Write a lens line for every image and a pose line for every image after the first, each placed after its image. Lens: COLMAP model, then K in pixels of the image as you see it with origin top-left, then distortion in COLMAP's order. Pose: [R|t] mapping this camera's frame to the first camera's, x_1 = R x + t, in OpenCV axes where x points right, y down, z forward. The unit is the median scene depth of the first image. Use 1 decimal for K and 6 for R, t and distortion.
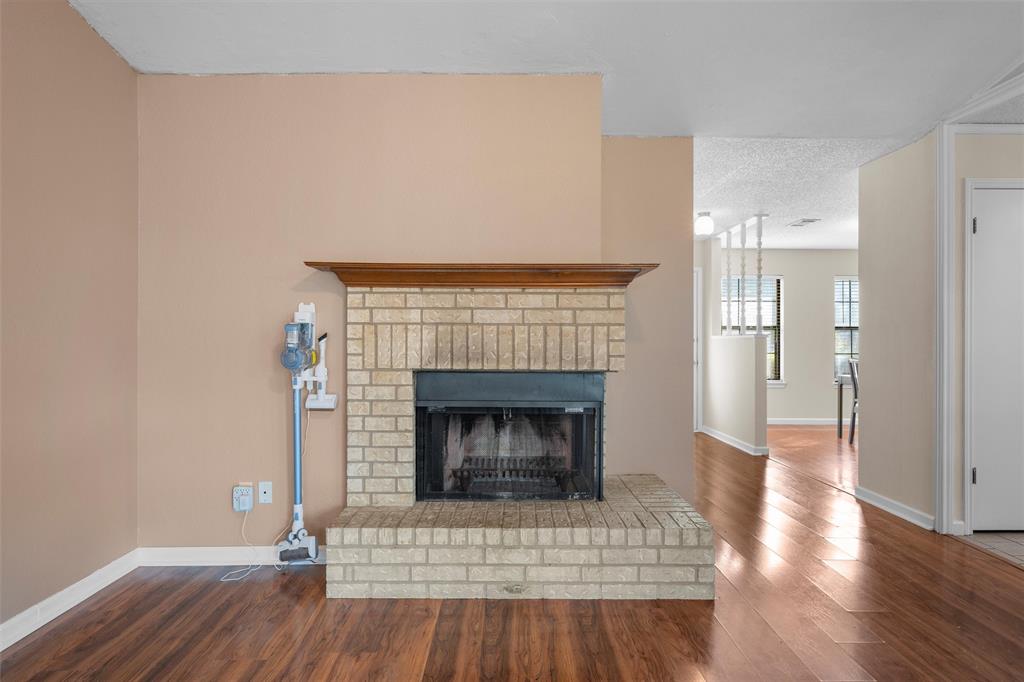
lens RADIAL K [[571.2, 0, 512.0], [0, 571.2, 341.0], [0, 0, 1]] dist [0.001150, 0.000991]
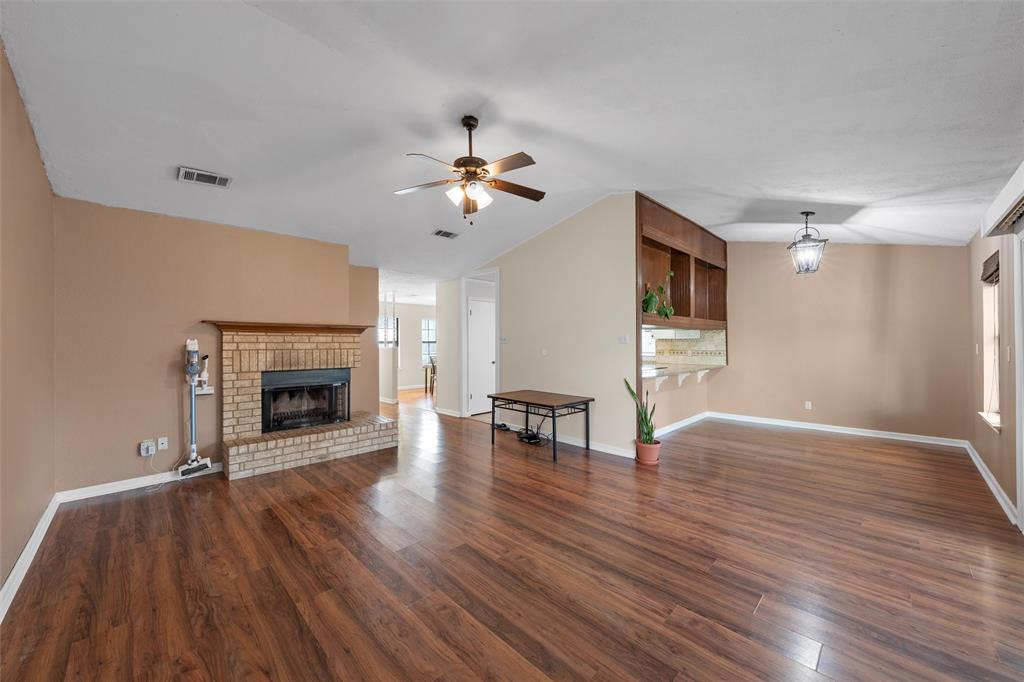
lens RADIAL K [[375.9, 0, 506.7], [0, 375.9, 336.8], [0, 0, 1]] dist [-0.002188, 0.000267]
pose [[0.725501, 0.006526, 0.688190, -0.473980], [0.006439, 0.999847, -0.016269, -0.050007], [-0.688191, 0.016234, 0.725348, -0.644984]]
